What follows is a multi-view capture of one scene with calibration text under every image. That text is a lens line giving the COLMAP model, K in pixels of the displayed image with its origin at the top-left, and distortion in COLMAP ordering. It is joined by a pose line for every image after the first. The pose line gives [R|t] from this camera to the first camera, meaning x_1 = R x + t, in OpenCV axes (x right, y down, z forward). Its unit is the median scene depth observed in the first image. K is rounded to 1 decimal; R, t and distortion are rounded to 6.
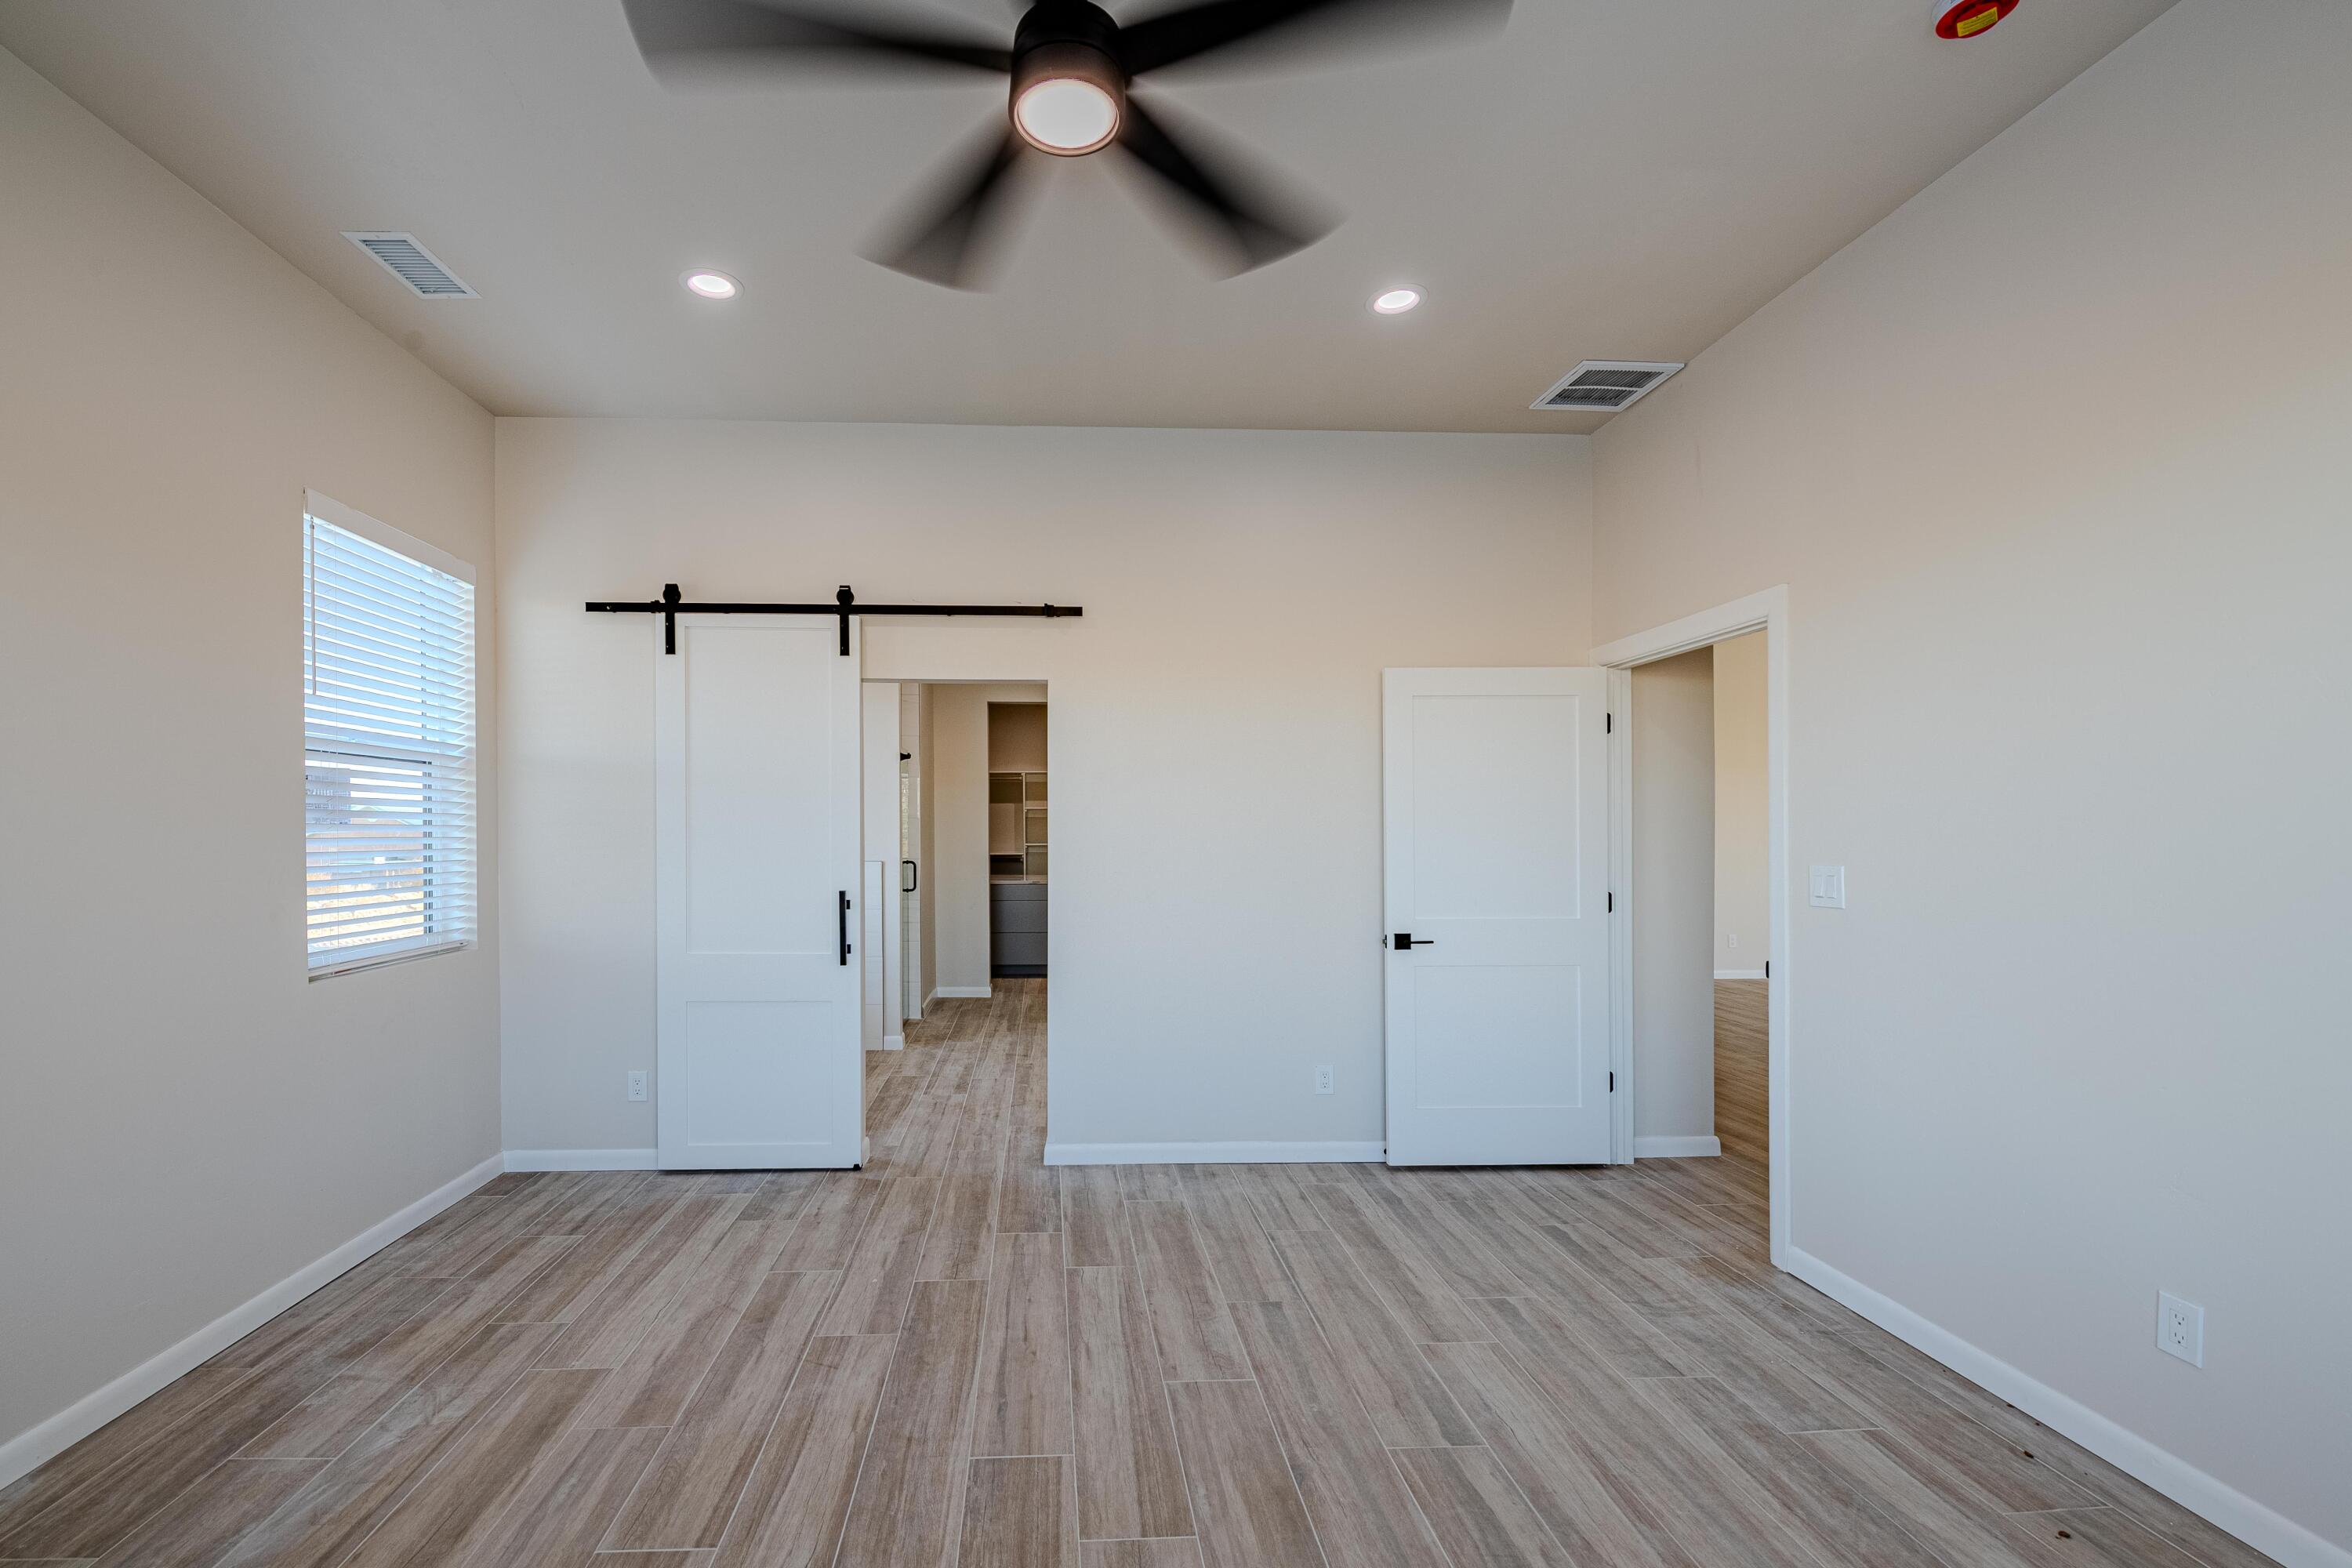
lens RADIAL K [[966.7, 0, 1101.9], [0, 966.7, 843.0], [0, 0, 1]] dist [0.000083, -0.002161]
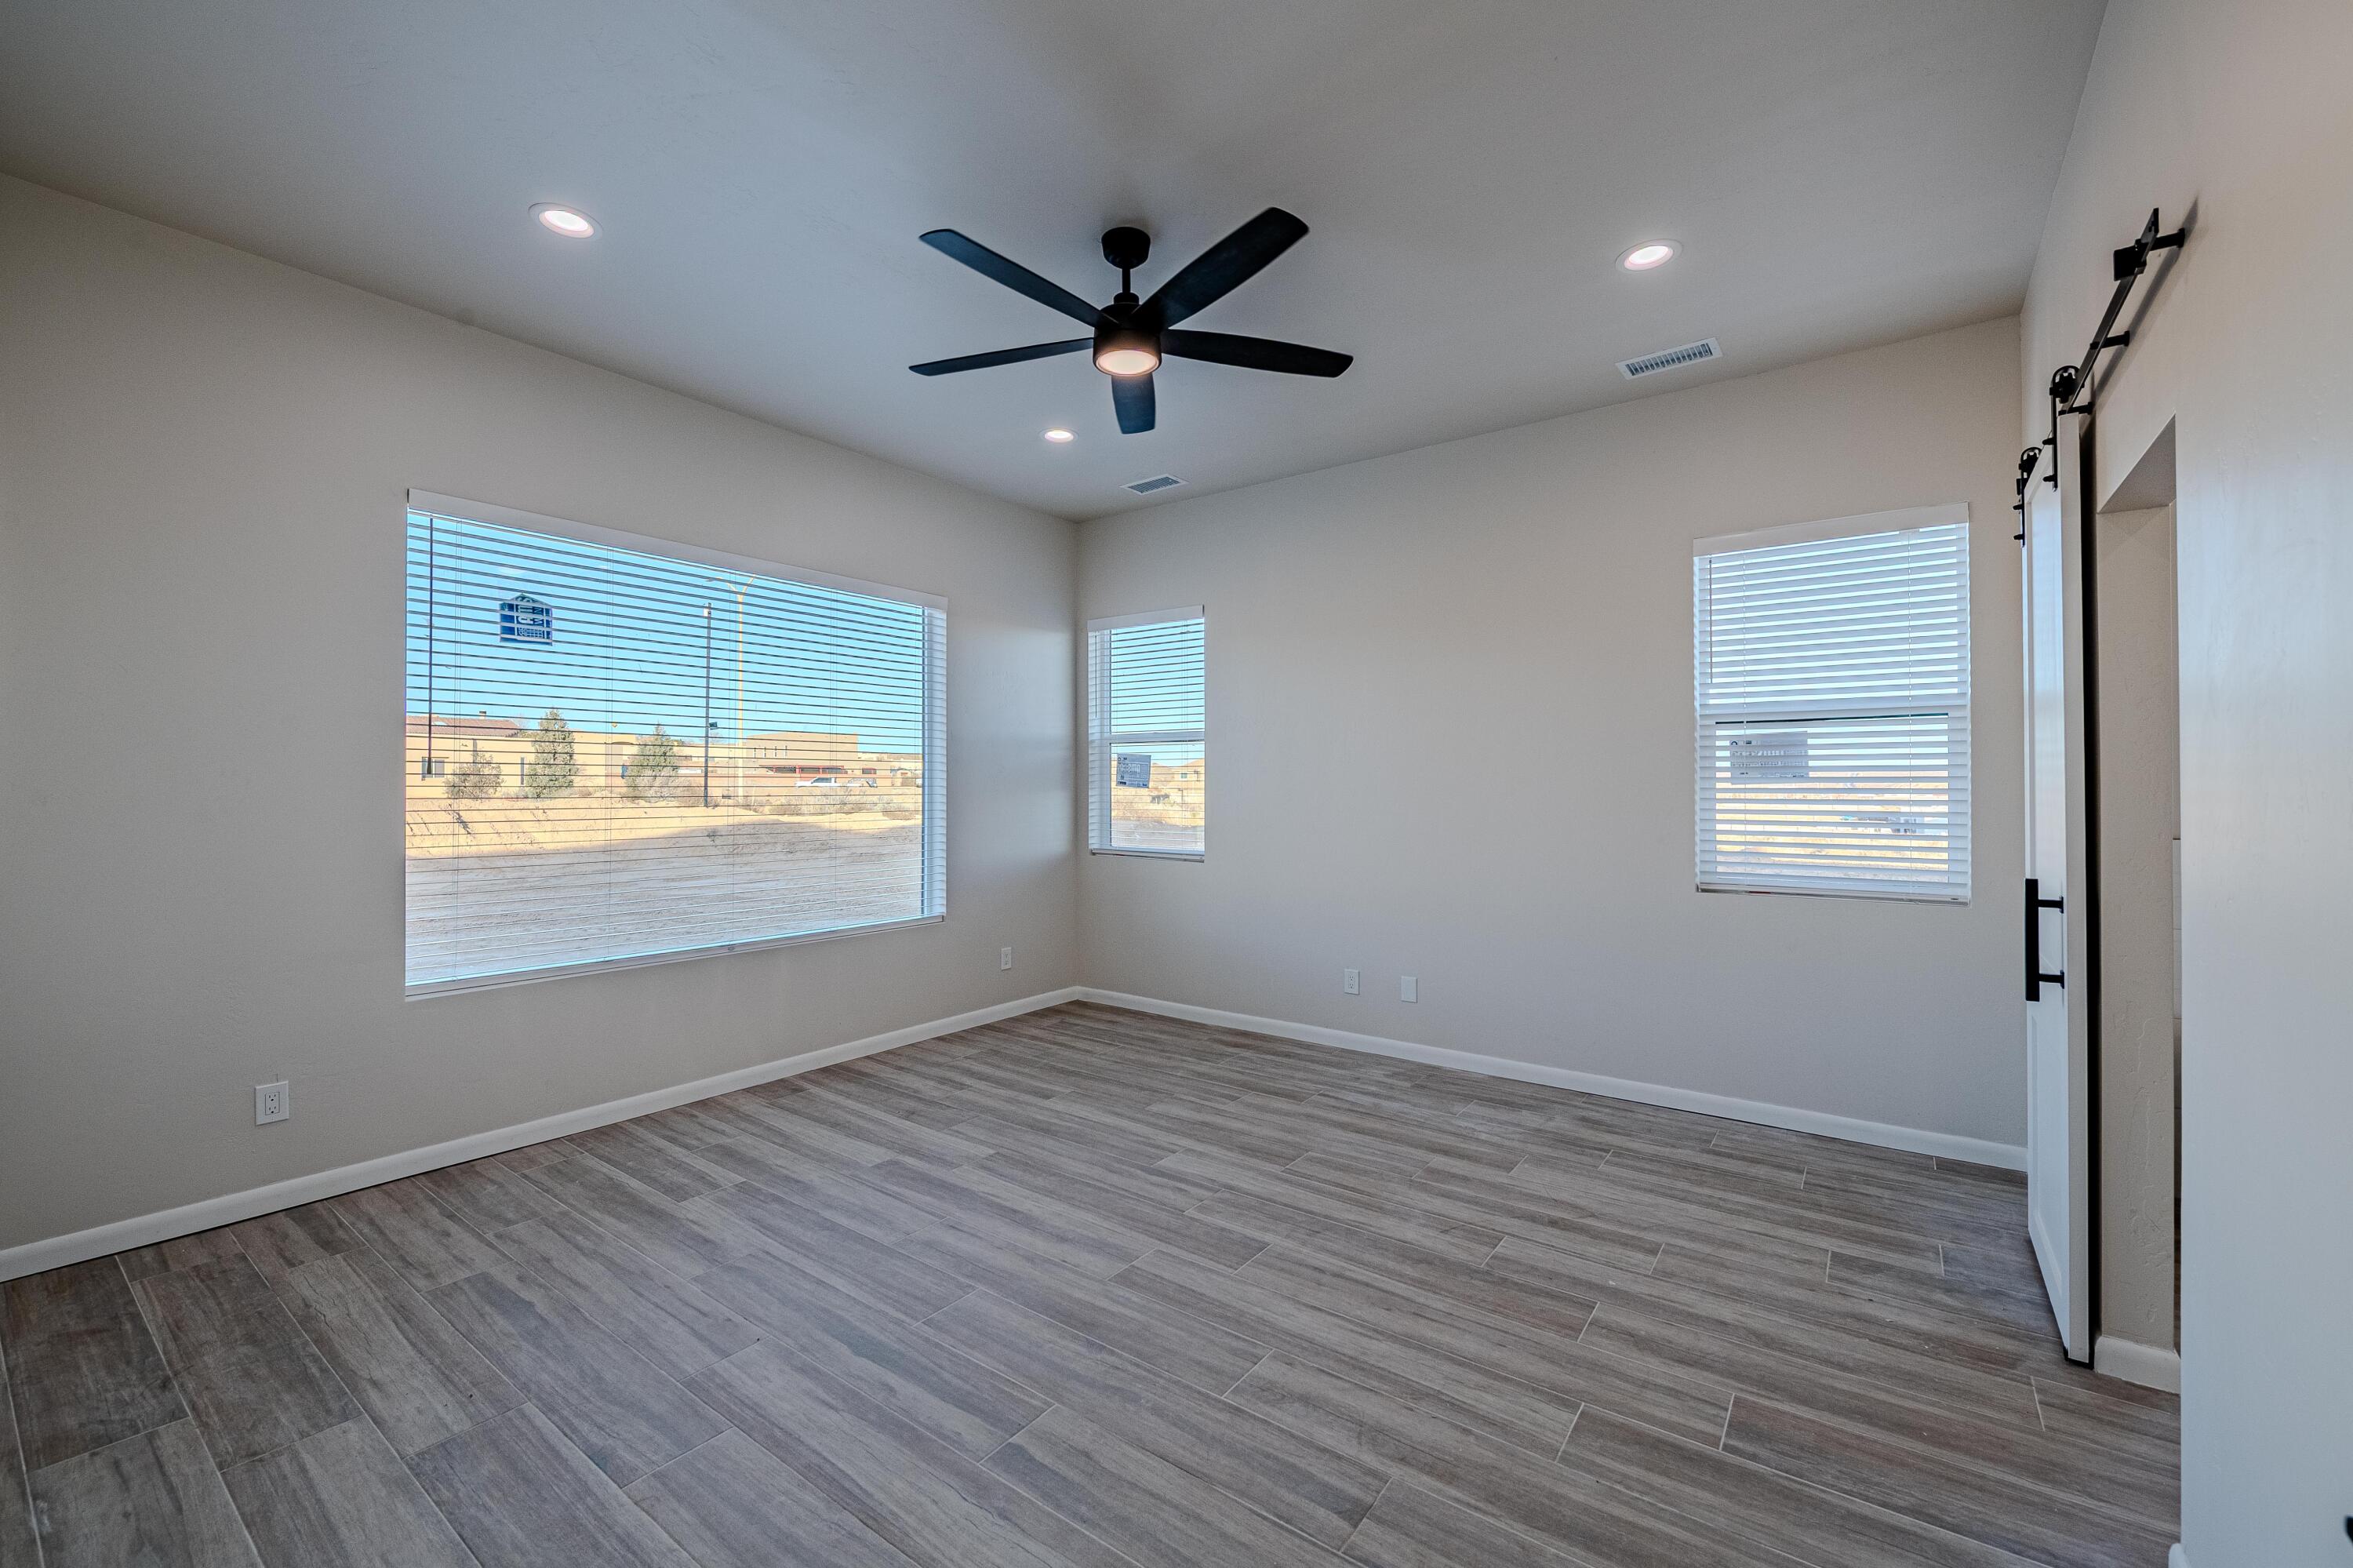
lens RADIAL K [[967.1, 0, 1172.5], [0, 967.1, 776.3], [0, 0, 1]] dist [0.000083, -0.002161]
pose [[-0.637455, -0.005052, -0.770471, 0.724374], [-0.008128, 0.999967, 0.000168, -0.015598], [0.770444, 0.006370, -0.637475, 1.261181]]
